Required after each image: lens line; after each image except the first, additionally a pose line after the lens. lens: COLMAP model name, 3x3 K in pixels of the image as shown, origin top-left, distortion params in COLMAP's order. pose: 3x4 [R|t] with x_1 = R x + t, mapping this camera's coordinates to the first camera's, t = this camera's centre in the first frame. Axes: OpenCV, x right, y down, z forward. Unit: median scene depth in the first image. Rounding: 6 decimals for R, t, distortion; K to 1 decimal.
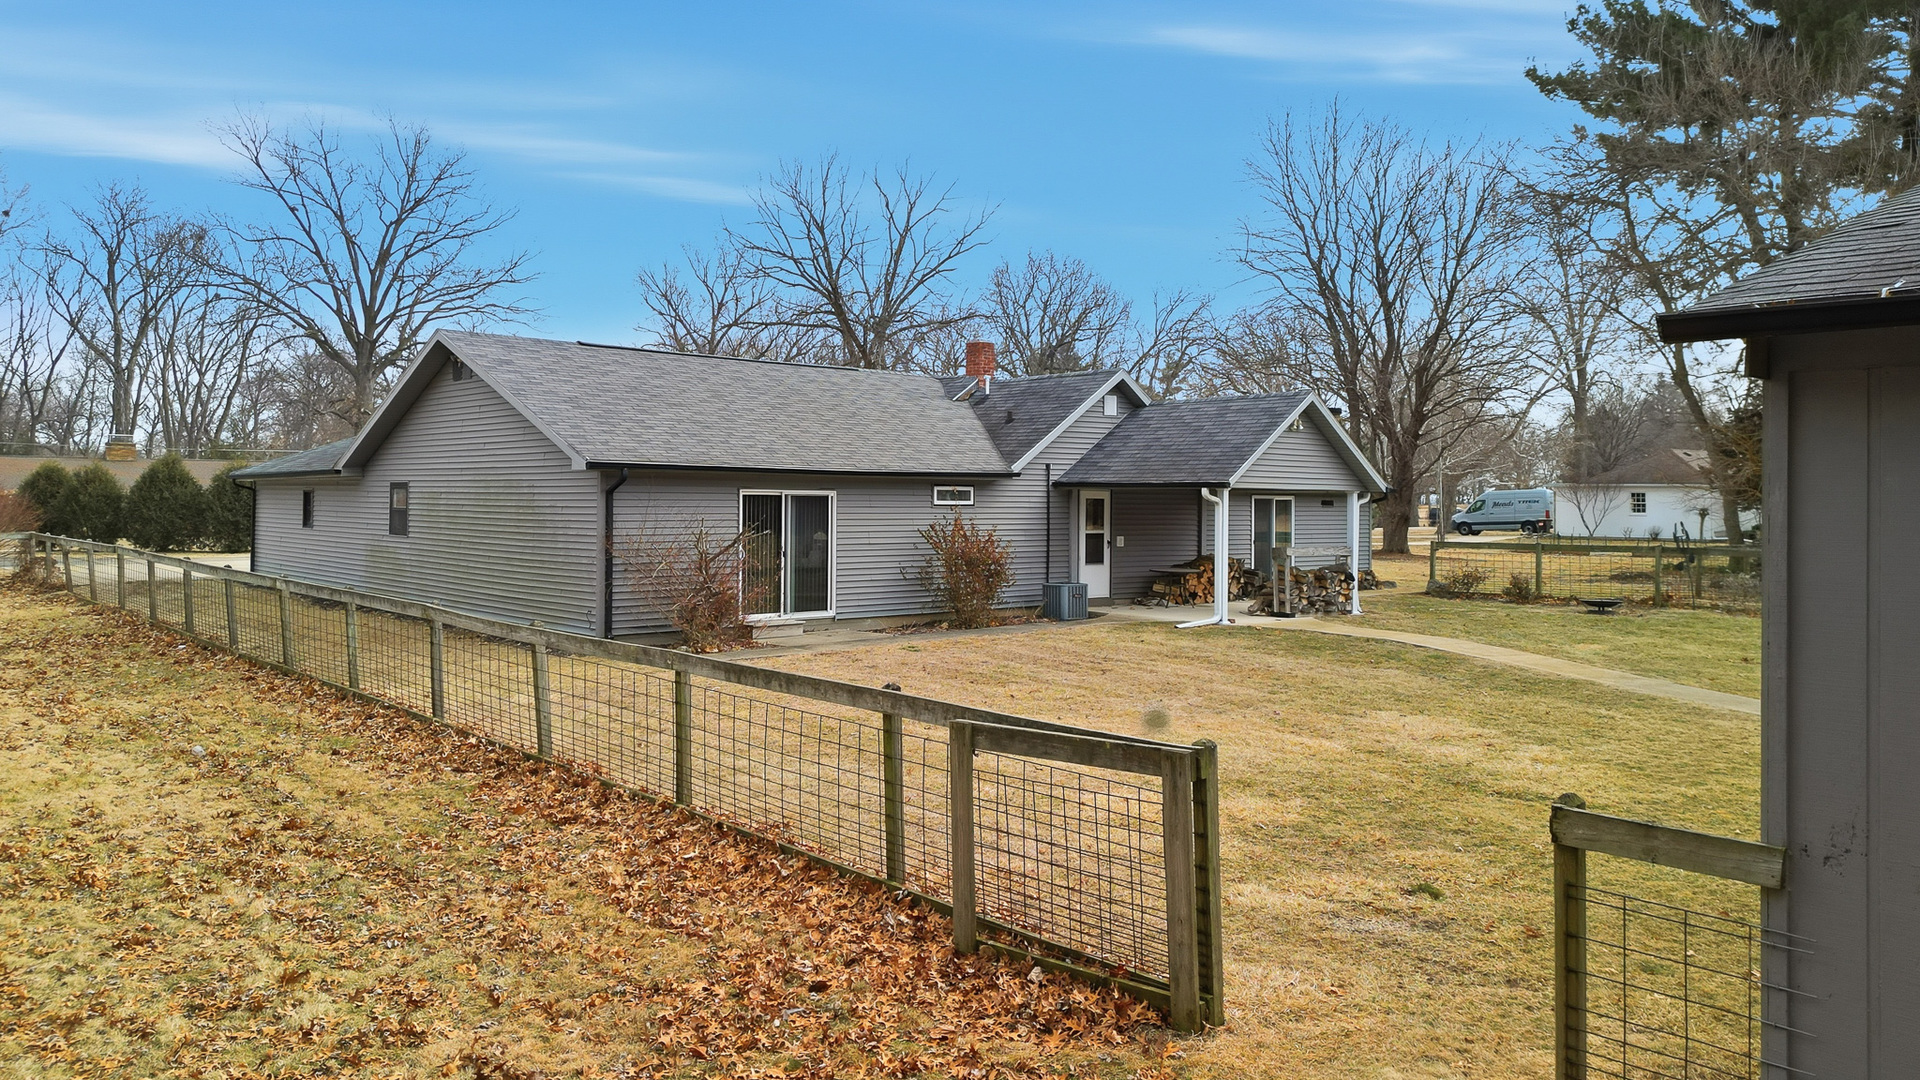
lens RADIAL K [[1334.3, 0, 945.5], [0, 1334.3, 496.9], [0, 0, 1]] dist [0.064342, -0.054210]
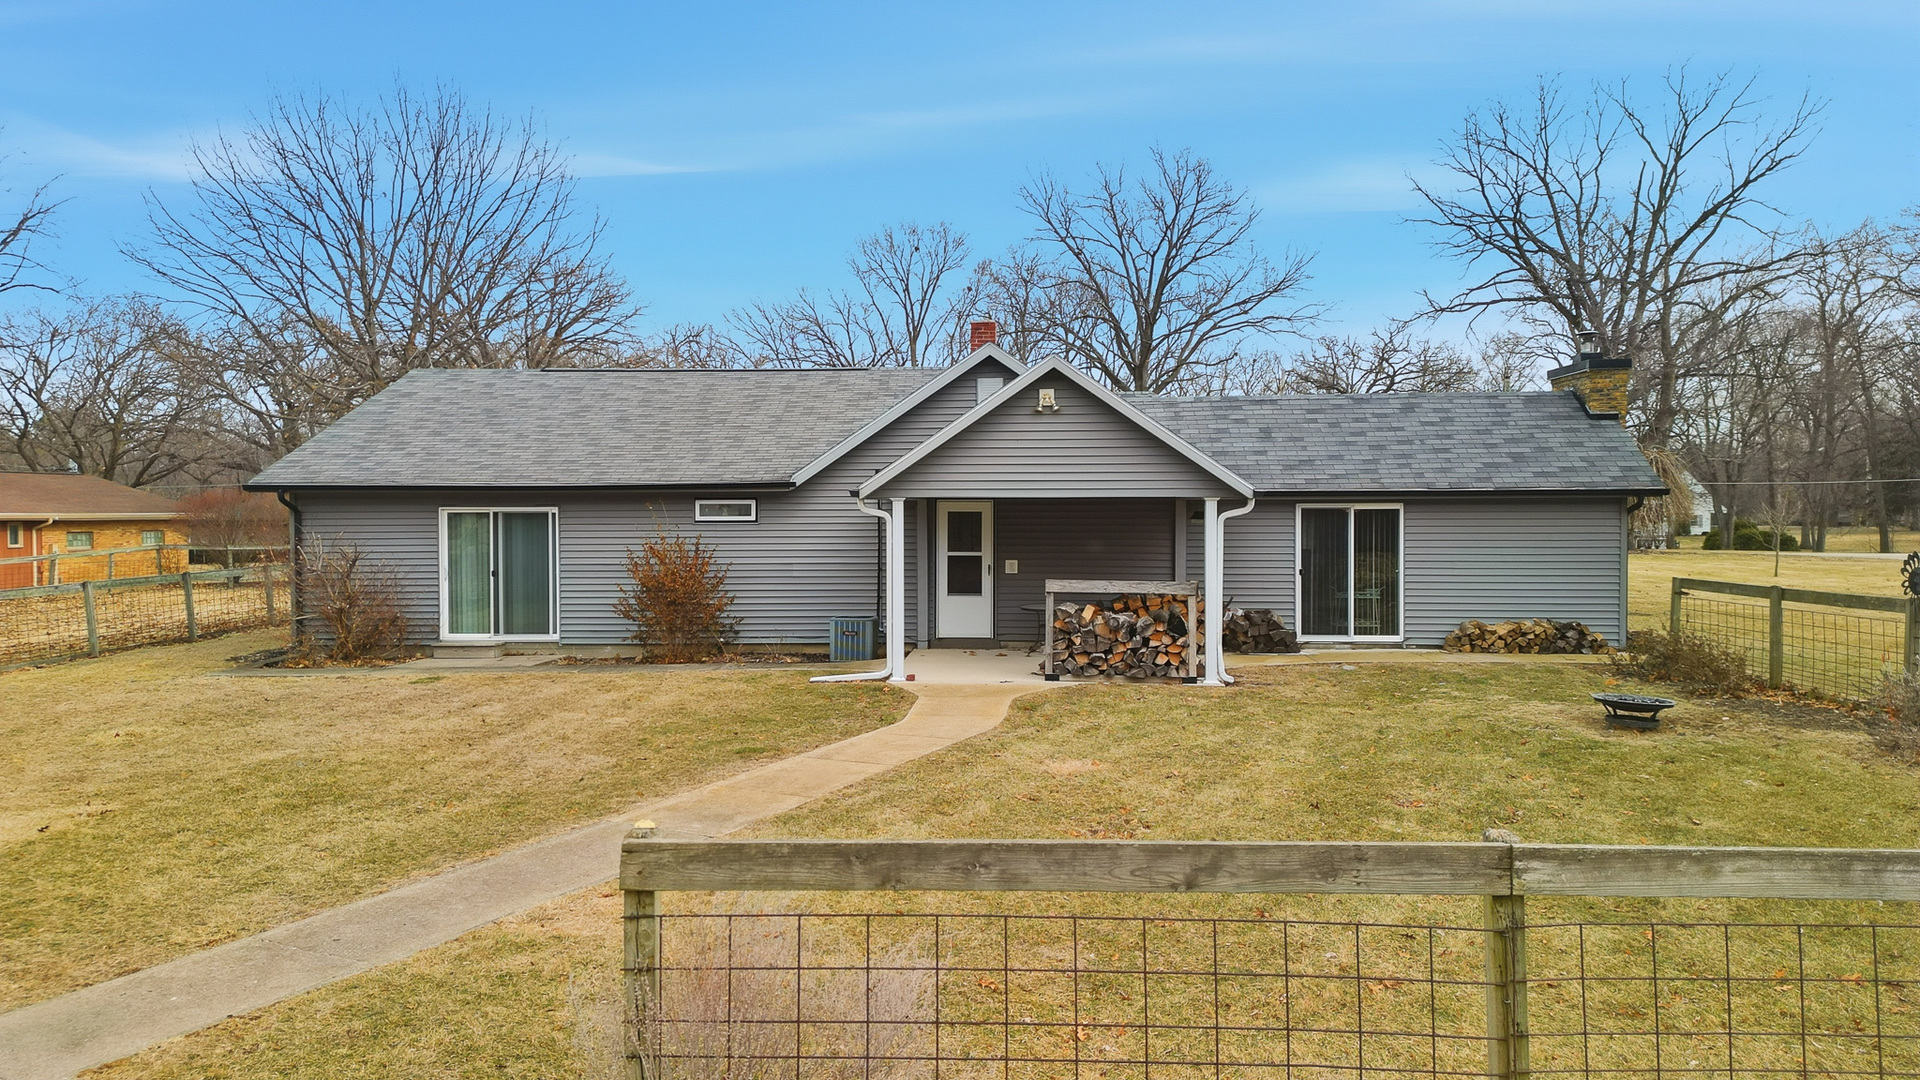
lens RADIAL K [[1334.3, 0, 958.0], [0, 1334.3, 534.1], [0, 0, 1]] dist [0.064342, -0.054210]
pose [[0.714180, 0.003461, -0.699953, 0.338325], [0.010050, 0.999834, 0.015198, 0.001256], [0.699890, -0.017888, 0.714027, 0.223769]]
